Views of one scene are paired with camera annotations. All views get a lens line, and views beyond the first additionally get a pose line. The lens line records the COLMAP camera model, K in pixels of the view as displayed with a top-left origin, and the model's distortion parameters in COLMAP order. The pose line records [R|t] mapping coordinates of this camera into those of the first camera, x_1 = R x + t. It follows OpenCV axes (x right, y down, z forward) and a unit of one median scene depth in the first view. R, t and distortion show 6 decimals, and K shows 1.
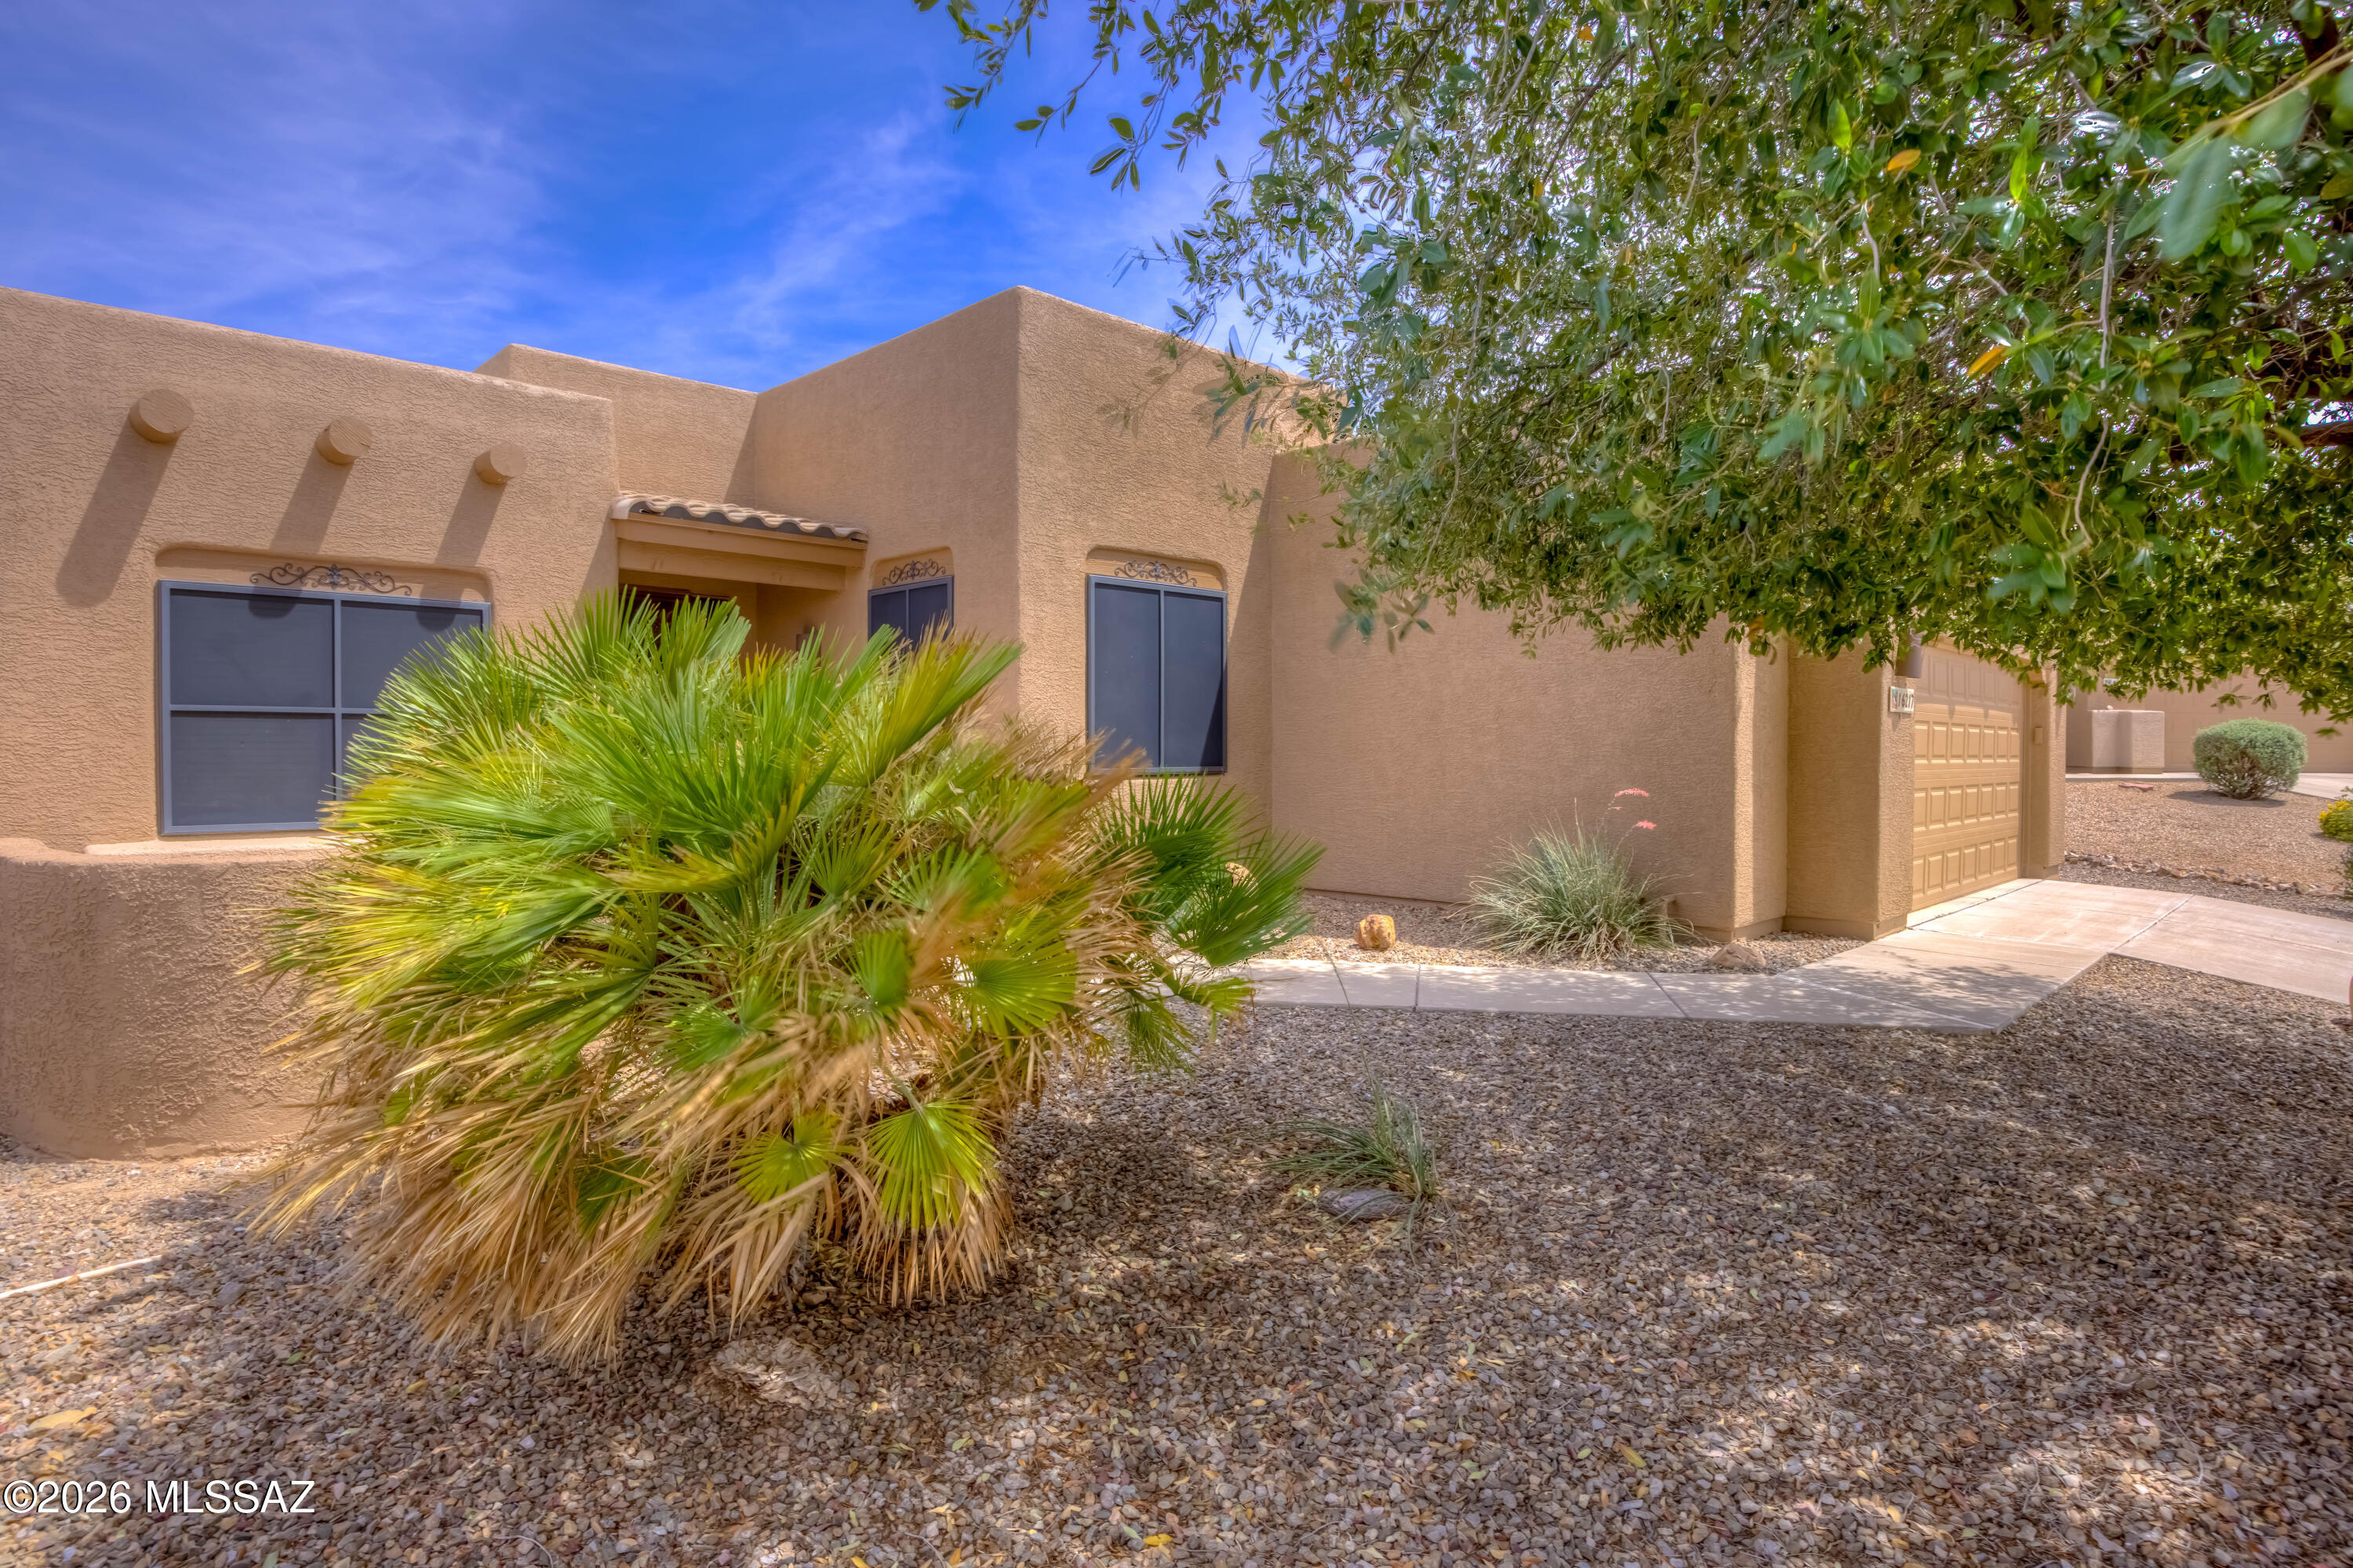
lens RADIAL K [[1257.1, 0, 1175.2], [0, 1257.1, 779.1], [0, 0, 1]] dist [-0.032603, 0.000025]
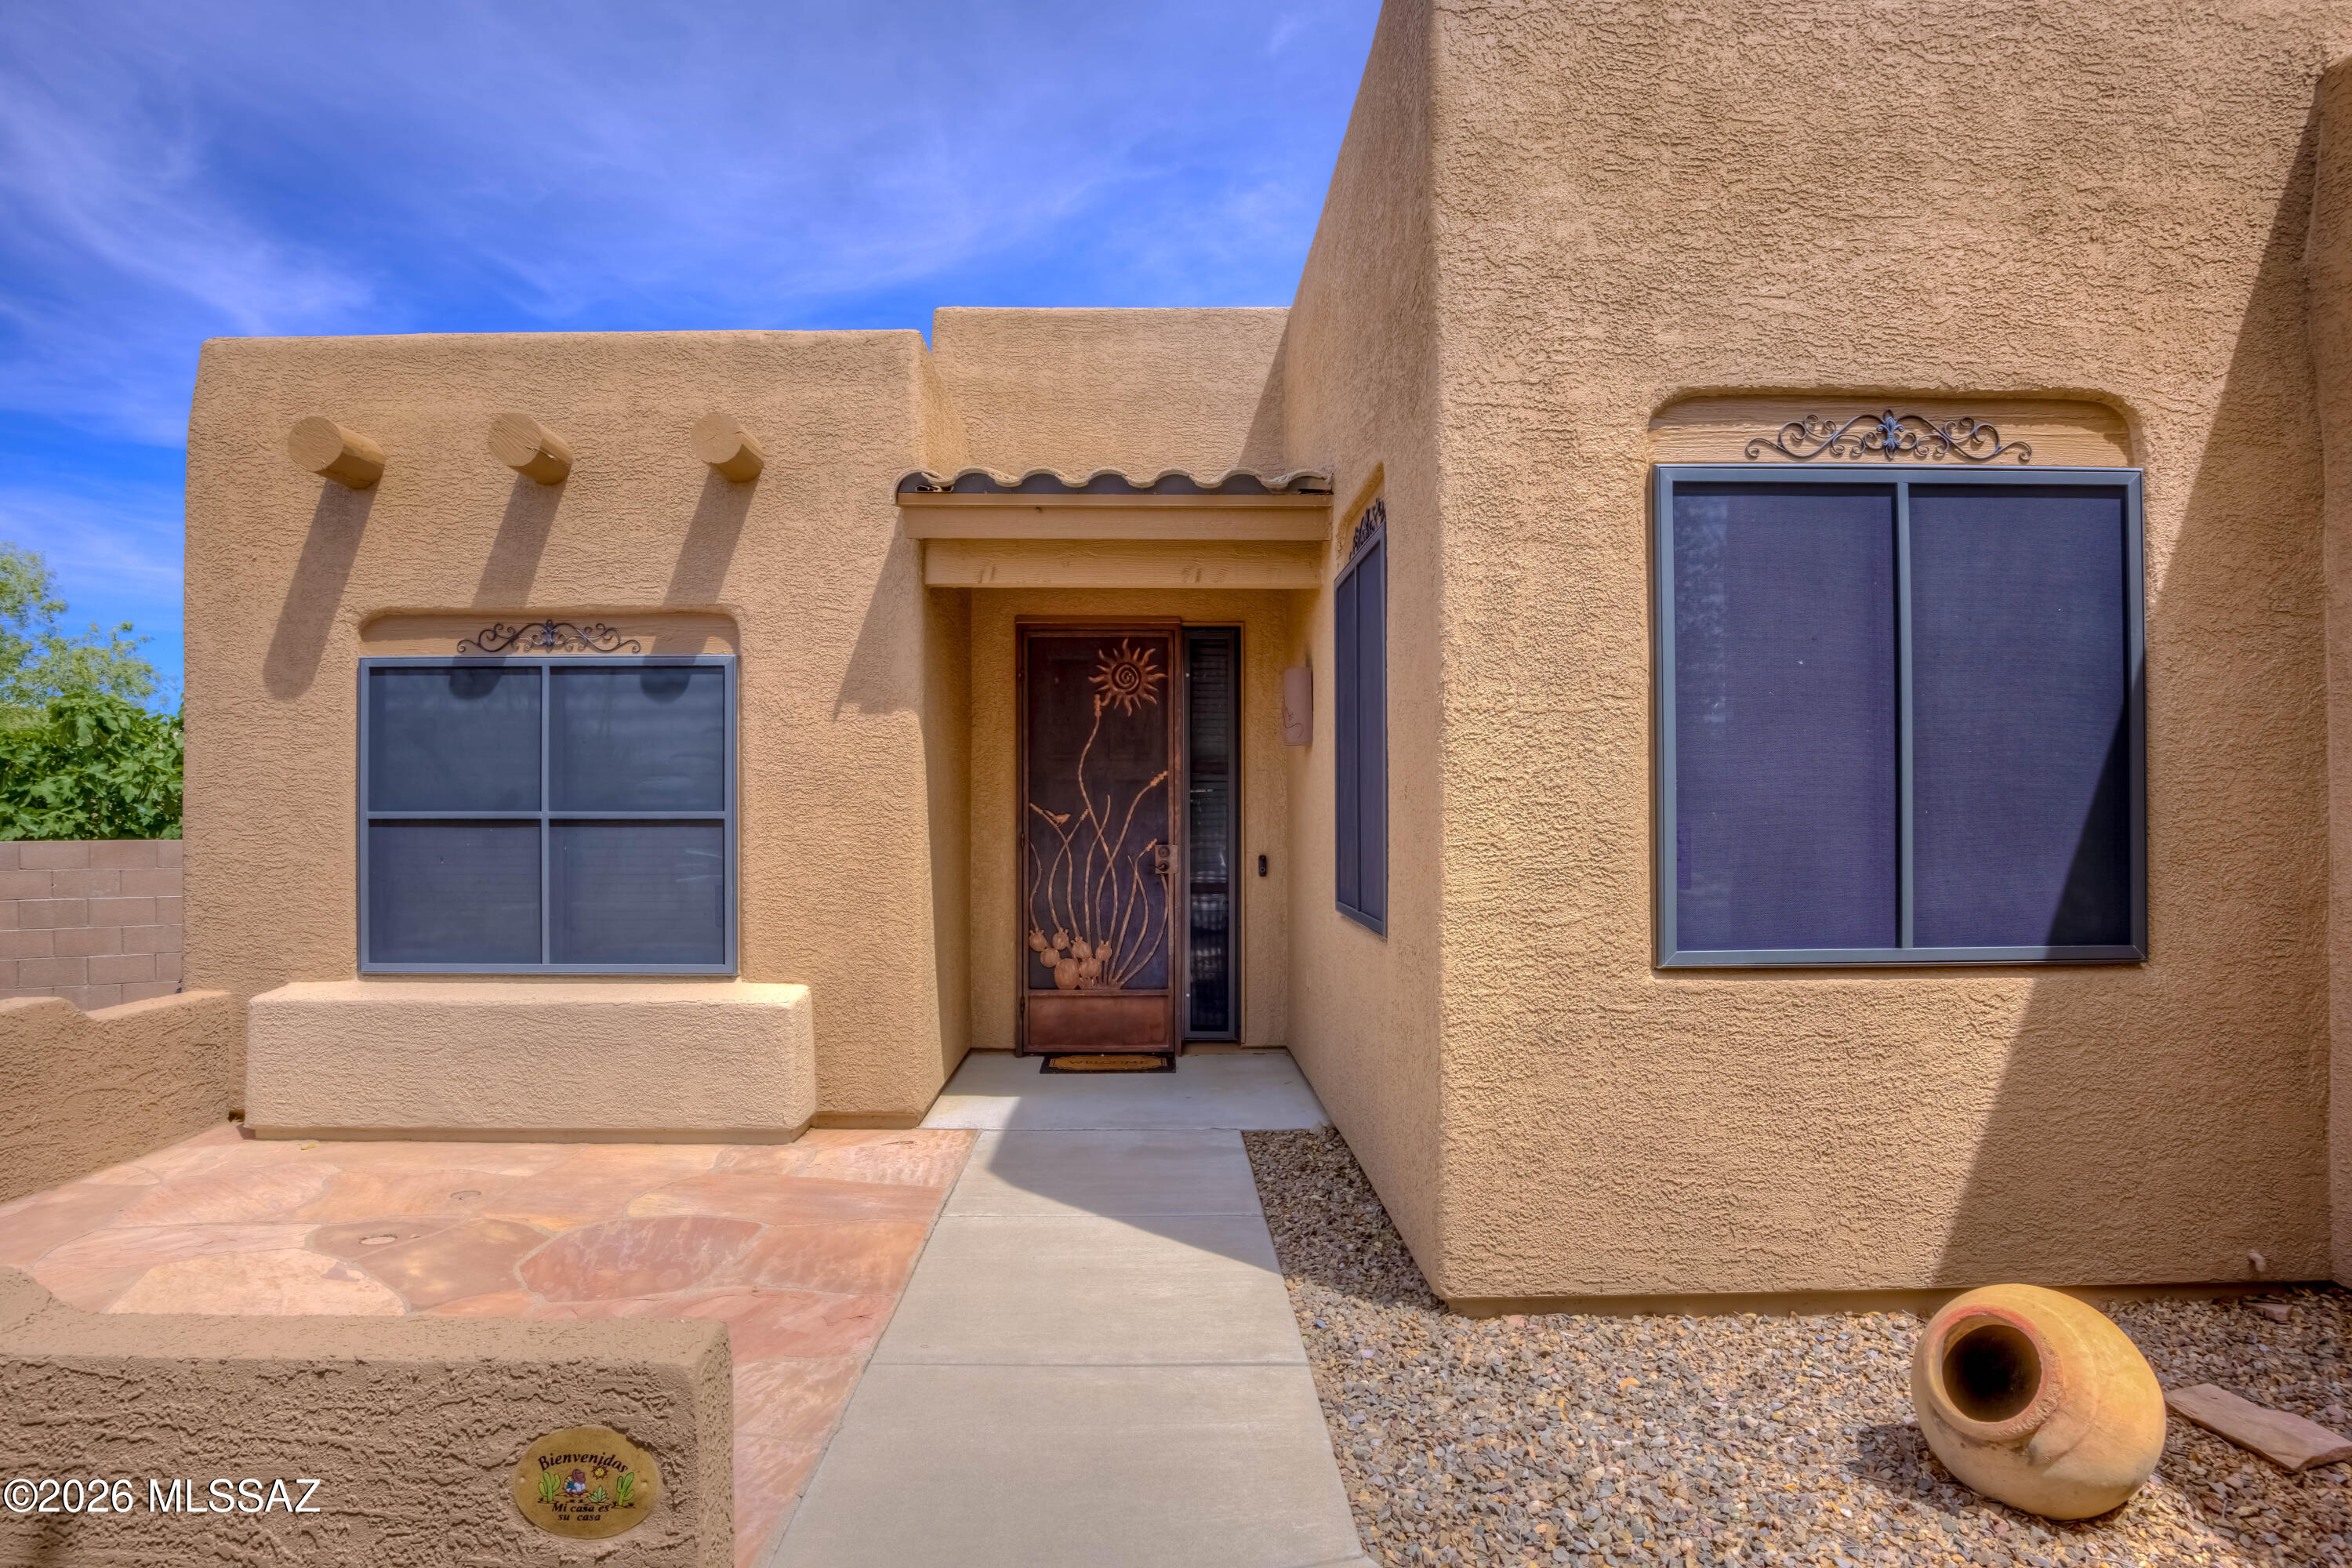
lens RADIAL K [[1256.5, 0, 1171.7], [0, 1256.5, 788.7], [0, 0, 1]] dist [-0.032603, 0.000025]
pose [[0.718801, -0.008114, -0.695168, 0.112844], [-0.011156, 0.999669, -0.023204, -0.057662], [0.695126, 0.024434, 0.718472, 0.720567]]
